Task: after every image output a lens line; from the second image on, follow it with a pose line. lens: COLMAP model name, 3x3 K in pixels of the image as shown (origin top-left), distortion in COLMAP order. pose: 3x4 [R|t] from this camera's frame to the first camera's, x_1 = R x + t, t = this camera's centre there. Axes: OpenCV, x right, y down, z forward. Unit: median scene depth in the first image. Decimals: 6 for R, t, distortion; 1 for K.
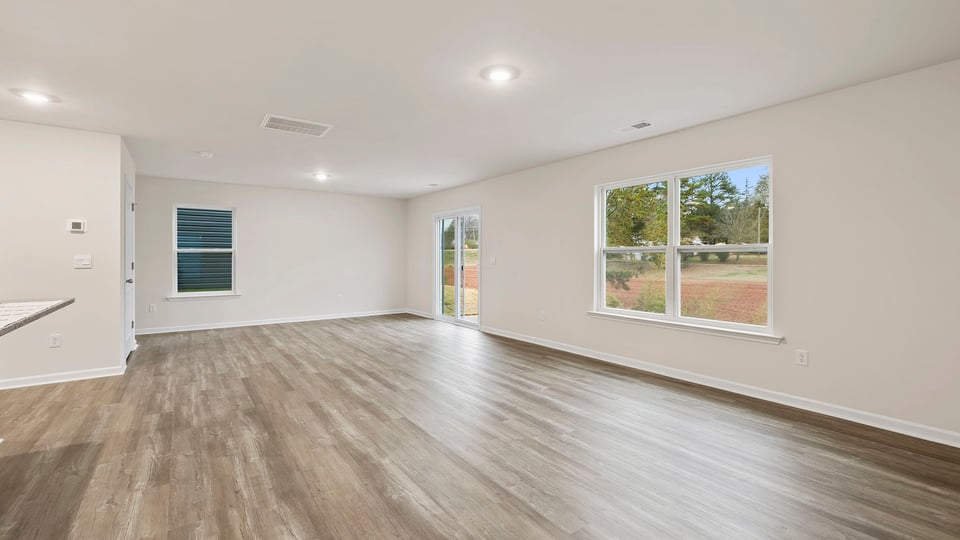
lens RADIAL K [[409.2, 0, 469.7], [0, 409.2, 257.9], [0, 0, 1]] dist [-0.000959, -0.000109]
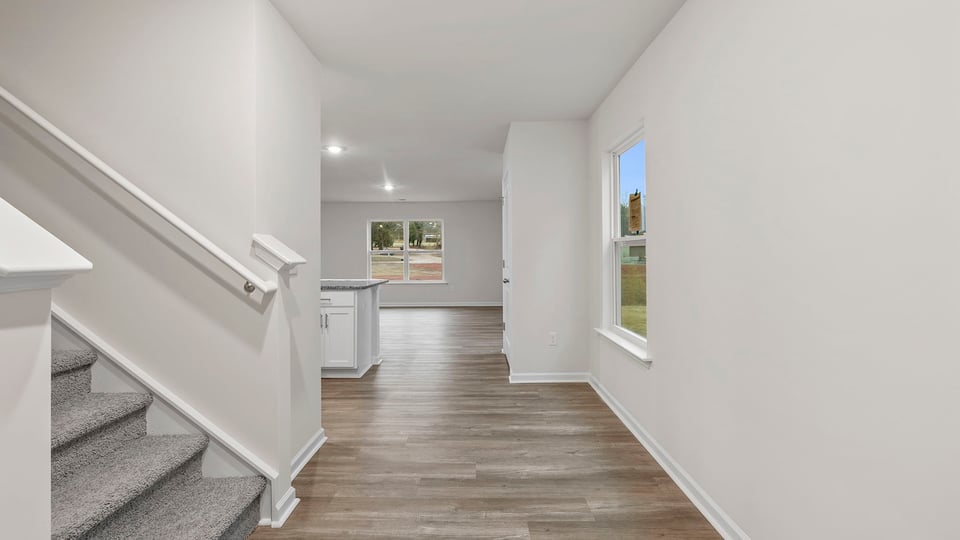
lens RADIAL K [[409.2, 0, 469.7], [0, 409.2, 257.9], [0, 0, 1]] dist [-0.000959, -0.000109]
pose [[0.590831, -0.013778, 0.806678, -1.230686], [0.010873, 0.999899, 0.009115, -0.002230], [-0.806722, 0.003386, 0.590921, -0.692741]]
